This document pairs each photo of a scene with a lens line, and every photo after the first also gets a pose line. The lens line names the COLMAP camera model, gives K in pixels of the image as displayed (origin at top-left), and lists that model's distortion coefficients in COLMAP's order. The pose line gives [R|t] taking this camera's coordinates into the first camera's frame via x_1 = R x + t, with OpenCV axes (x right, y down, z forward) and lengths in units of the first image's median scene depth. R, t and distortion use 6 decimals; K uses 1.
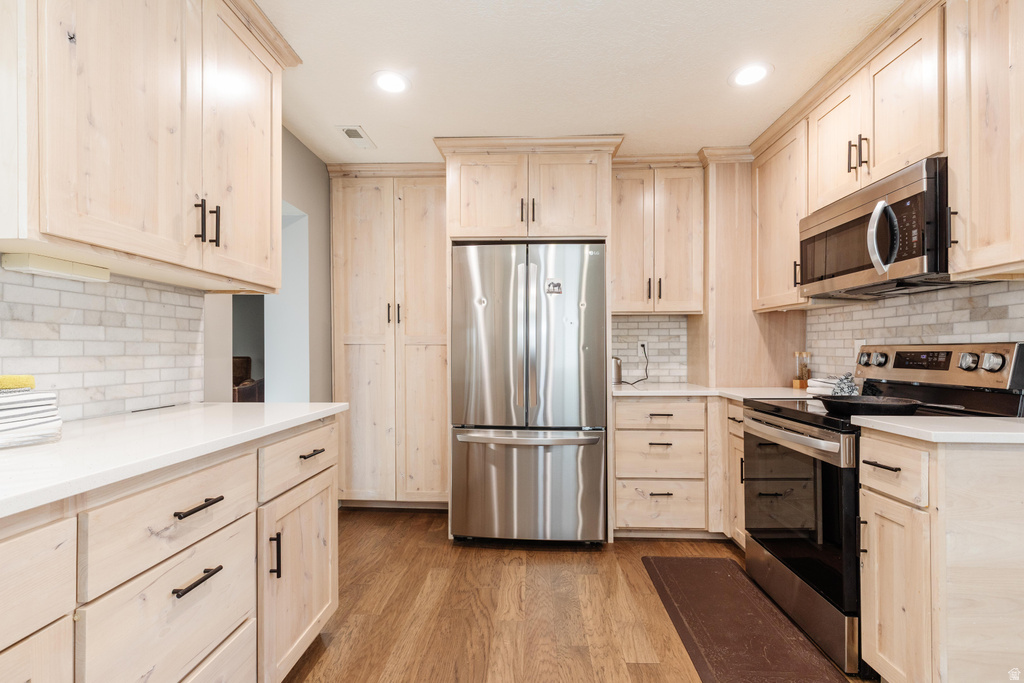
lens RADIAL K [[463.6, 0, 536.6], [0, 463.6, 351.5], [0, 0, 1]] dist [0.010513, -0.000927]
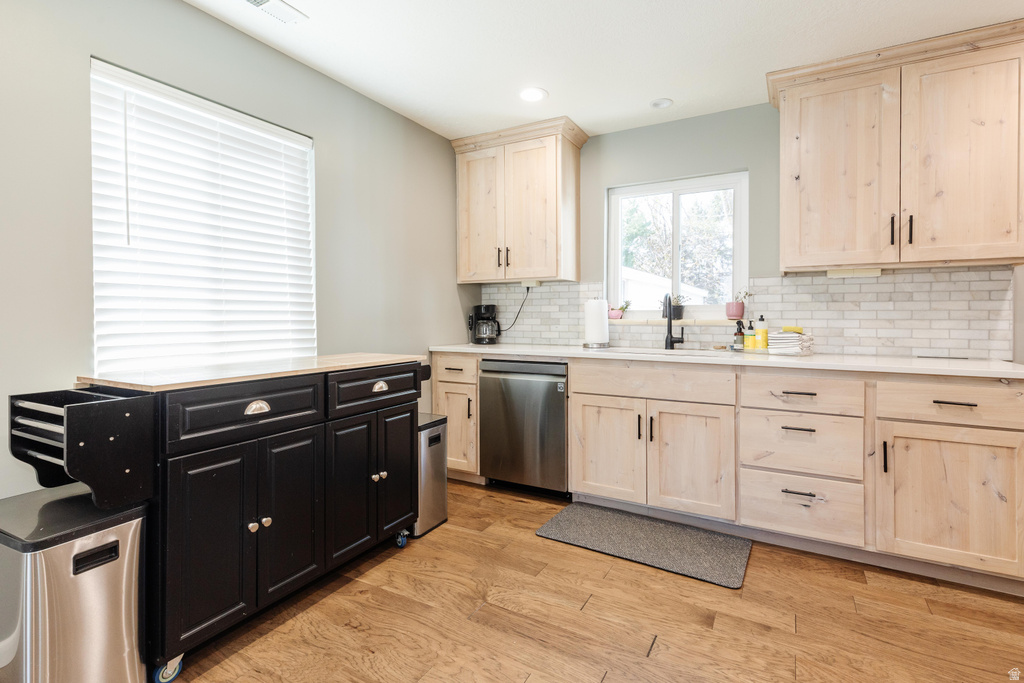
lens RADIAL K [[485.7, 0, 515.2], [0, 485.7, 327.3], [0, 0, 1]] dist [0.002828, -0.000333]
pose [[-0.458409, 0.021829, -0.888473, 1.004039], [-0.002695, 0.999660, 0.025951, -0.003022], [0.888737, 0.014291, -0.458194, 0.504923]]
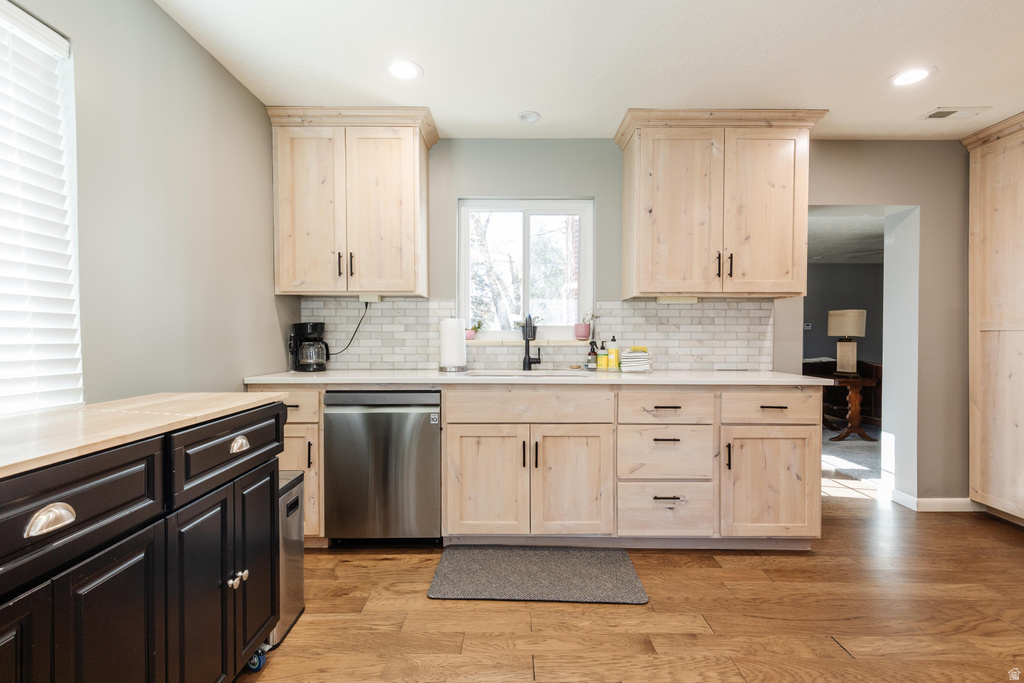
lens RADIAL K [[475.5, 0, 504.6], [0, 475.5, 349.9], [0, 0, 1]] dist [0.006547, -0.000465]
pose [[0.031792, 0.031504, -0.998998, 0.885925], [-0.004957, 0.999496, 0.031362, -0.005163], [0.999482, 0.003955, 0.031933, 0.086026]]
